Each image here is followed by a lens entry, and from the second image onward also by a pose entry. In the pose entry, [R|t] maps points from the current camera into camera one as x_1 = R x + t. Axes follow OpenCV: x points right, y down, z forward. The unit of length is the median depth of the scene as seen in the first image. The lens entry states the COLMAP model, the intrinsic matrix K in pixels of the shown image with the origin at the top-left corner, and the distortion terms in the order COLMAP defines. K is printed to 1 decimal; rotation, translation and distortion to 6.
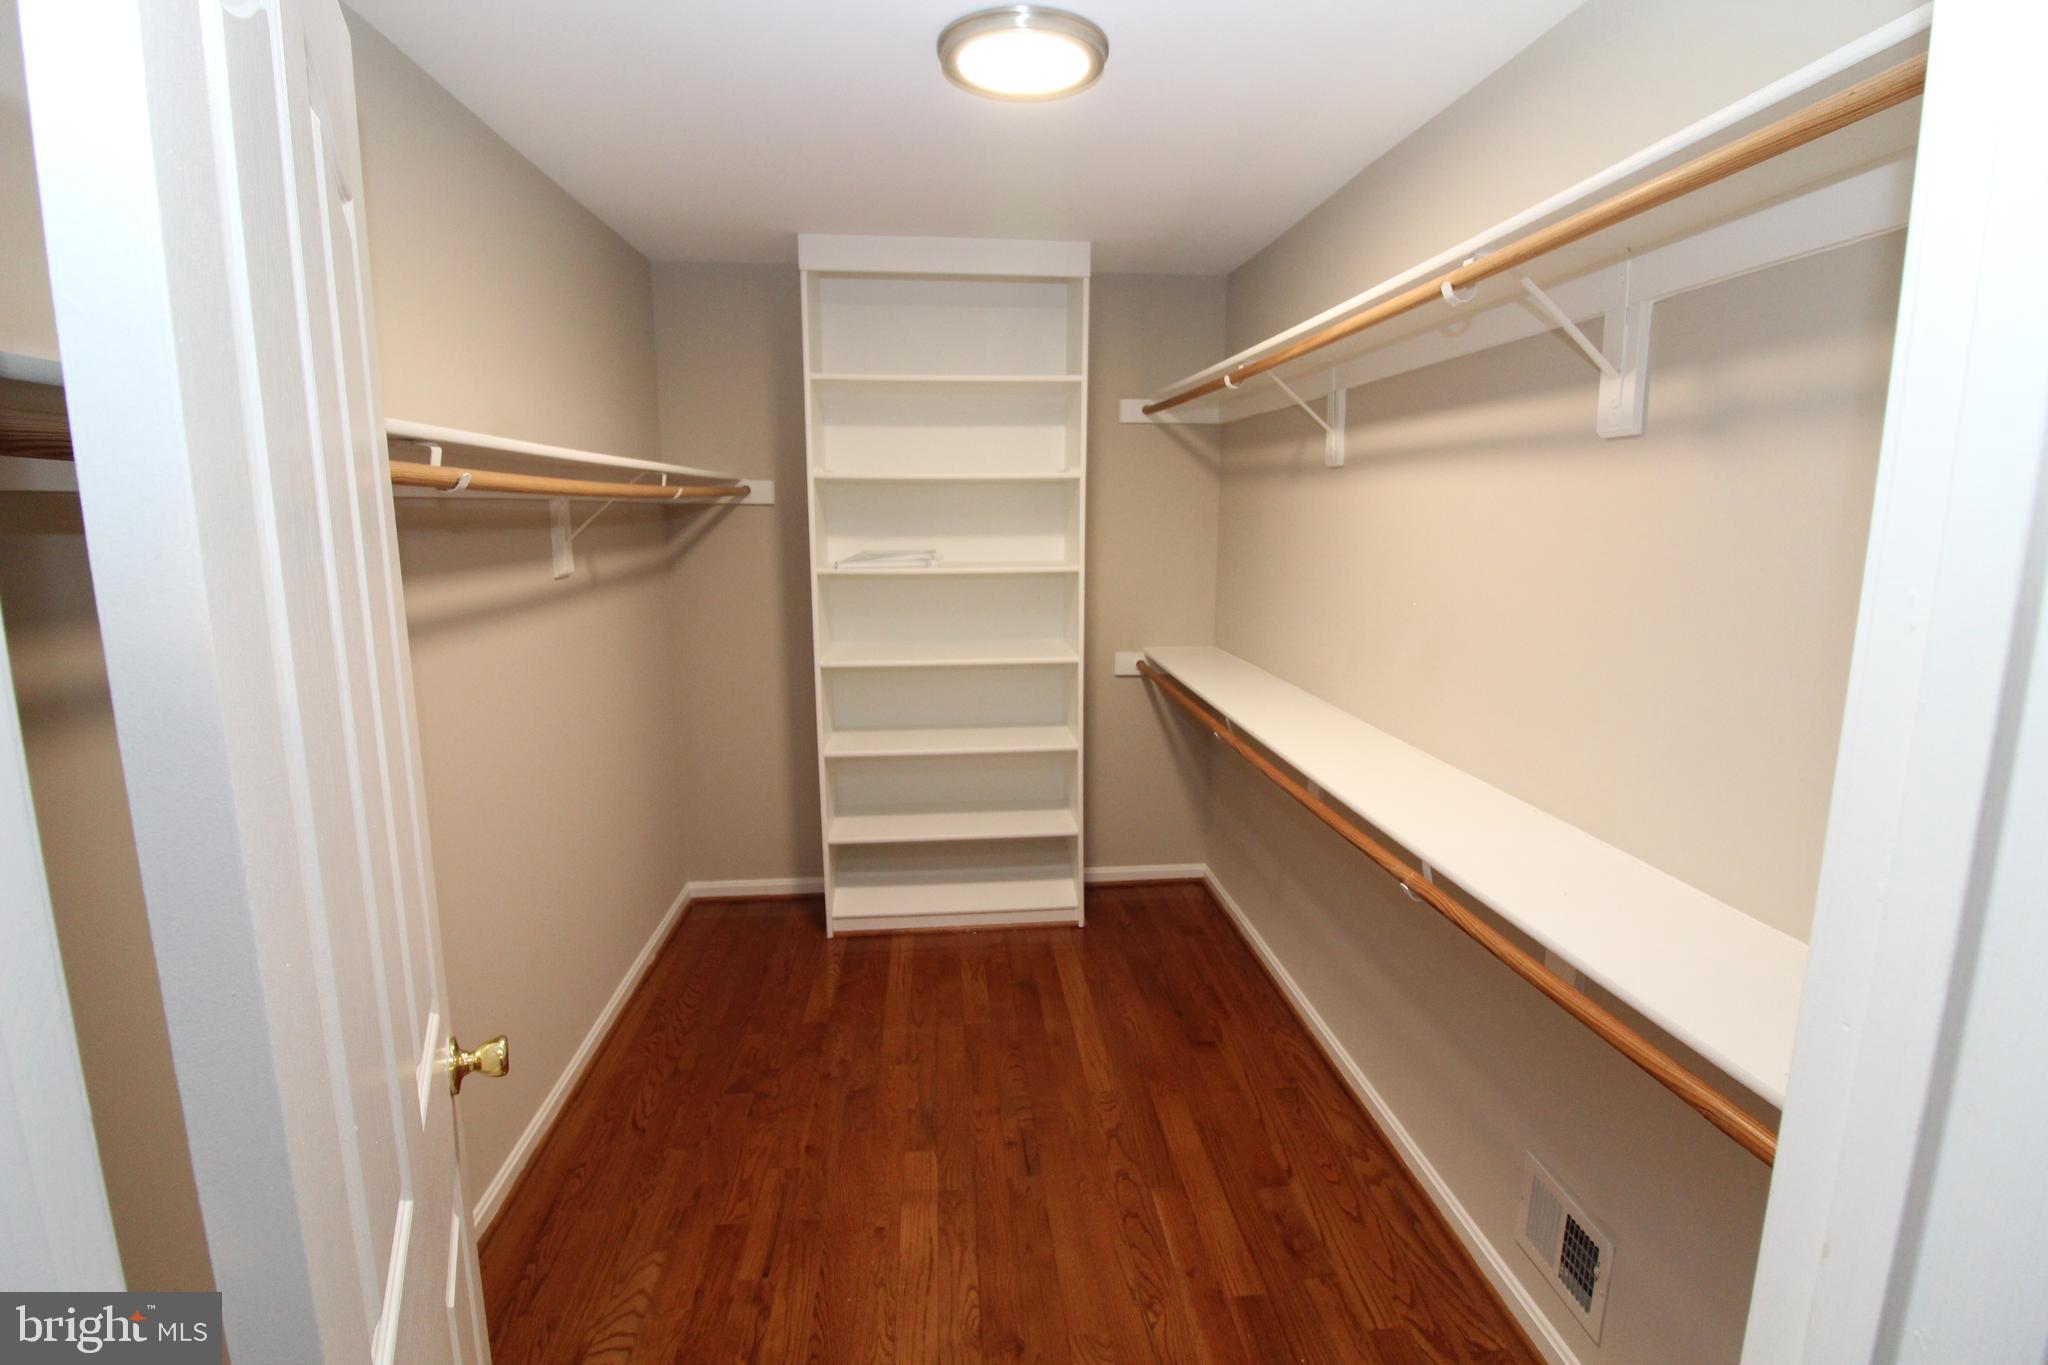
lens RADIAL K [[956.4, 0, 1026.1], [0, 956.4, 677.7], [0, 0, 1]] dist [-0.012417, -0.003432]
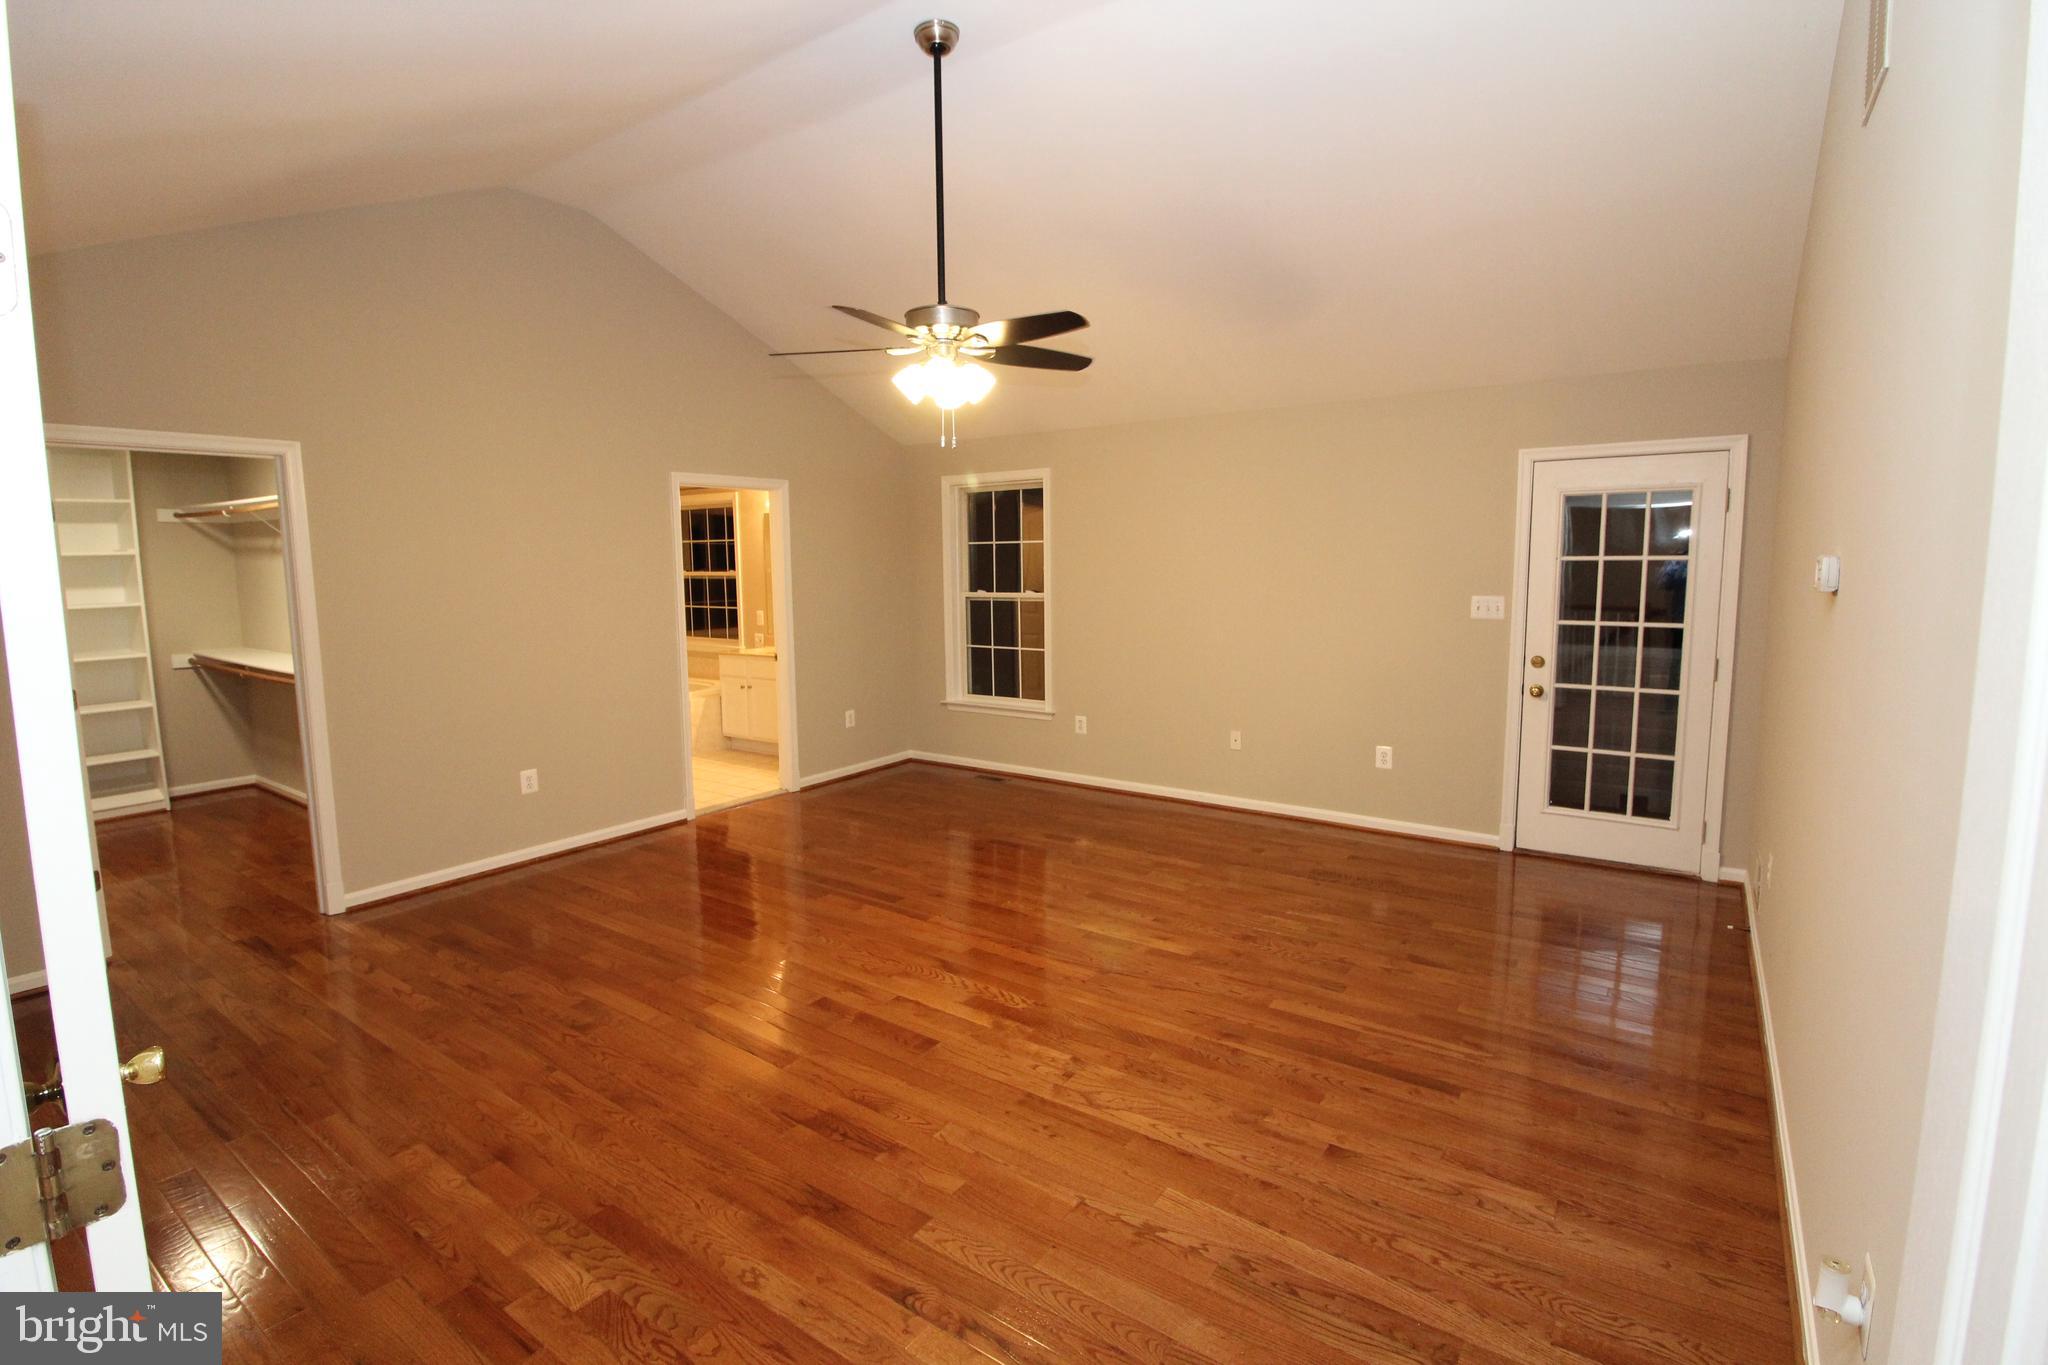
lens RADIAL K [[956.4, 0, 1021.4], [0, 956.4, 673.7], [0, 0, 1]] dist [-0.012417, -0.003432]
pose [[0.656333, -0.097836, 0.748101, -0.184464], [0.134238, 0.990879, 0.011816, 0.201034], [-0.742433, 0.092668, 0.663480, -1.301045]]
